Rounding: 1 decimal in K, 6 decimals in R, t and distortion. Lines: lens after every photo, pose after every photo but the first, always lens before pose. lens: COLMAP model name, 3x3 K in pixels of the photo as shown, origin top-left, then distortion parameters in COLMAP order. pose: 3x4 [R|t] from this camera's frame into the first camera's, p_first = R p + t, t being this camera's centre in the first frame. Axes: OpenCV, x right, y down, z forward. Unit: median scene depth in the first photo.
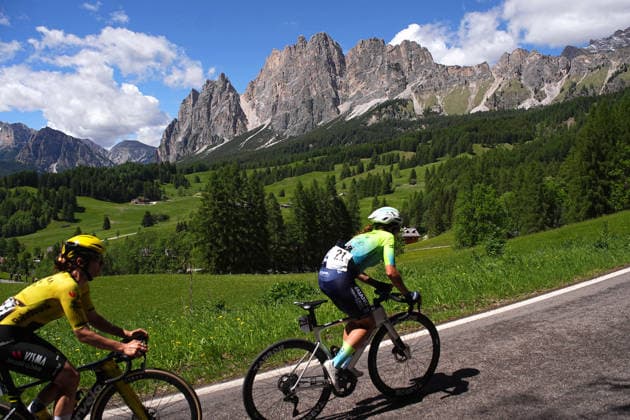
lens RADIAL K [[539.6, 0, 351.6], [0, 539.6, 201.2], [0, 0, 1]] dist [-0.064553, -0.013547]
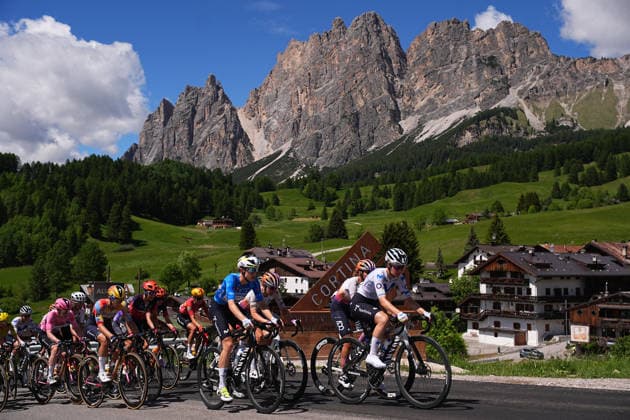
lens RADIAL K [[729.6, 0, 306.3], [0, 729.6, 212.0], [0, 0, 1]] dist [0.108430, 0.000000]
pose [[0.999970, 0.007671, -0.000705, -0.136689], [-0.007702, 0.994066, -0.108505, 0.029364], [-0.000132, 0.108508, 0.994096, 0.129380]]
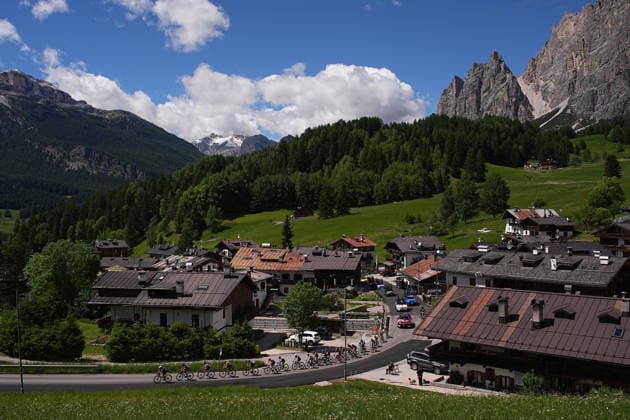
lens RADIAL K [[551.1, 0, 296.6], [0, 551.1, 212.2], [0, 0, 1]] dist [-0.054337, 0.003262]
pose [[0.898775, -0.000842, -0.438409, -0.166577], [-0.011779, 0.999591, -0.026066, 0.032031], [0.438252, 0.028591, 0.898397, 0.148255]]
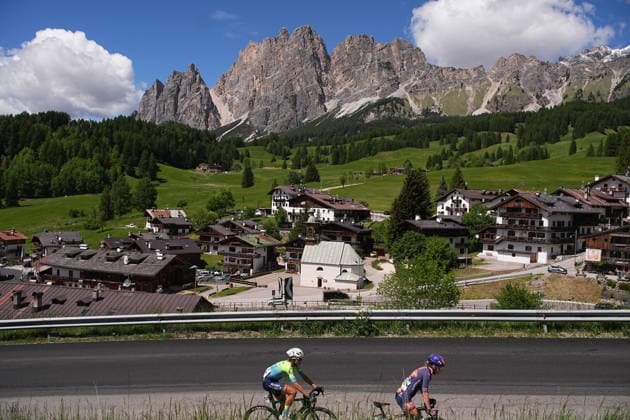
lens RADIAL K [[502.4, 0, 298.0], [0, 502.4, 208.0], [0, 0, 1]] dist [-0.055427, -0.024144]
pose [[0.994233, 0.035544, 0.101182, -0.152976], [-0.033100, 0.999121, -0.025739, 0.029800], [-0.102008, 0.022241, 0.994535, 0.140618]]
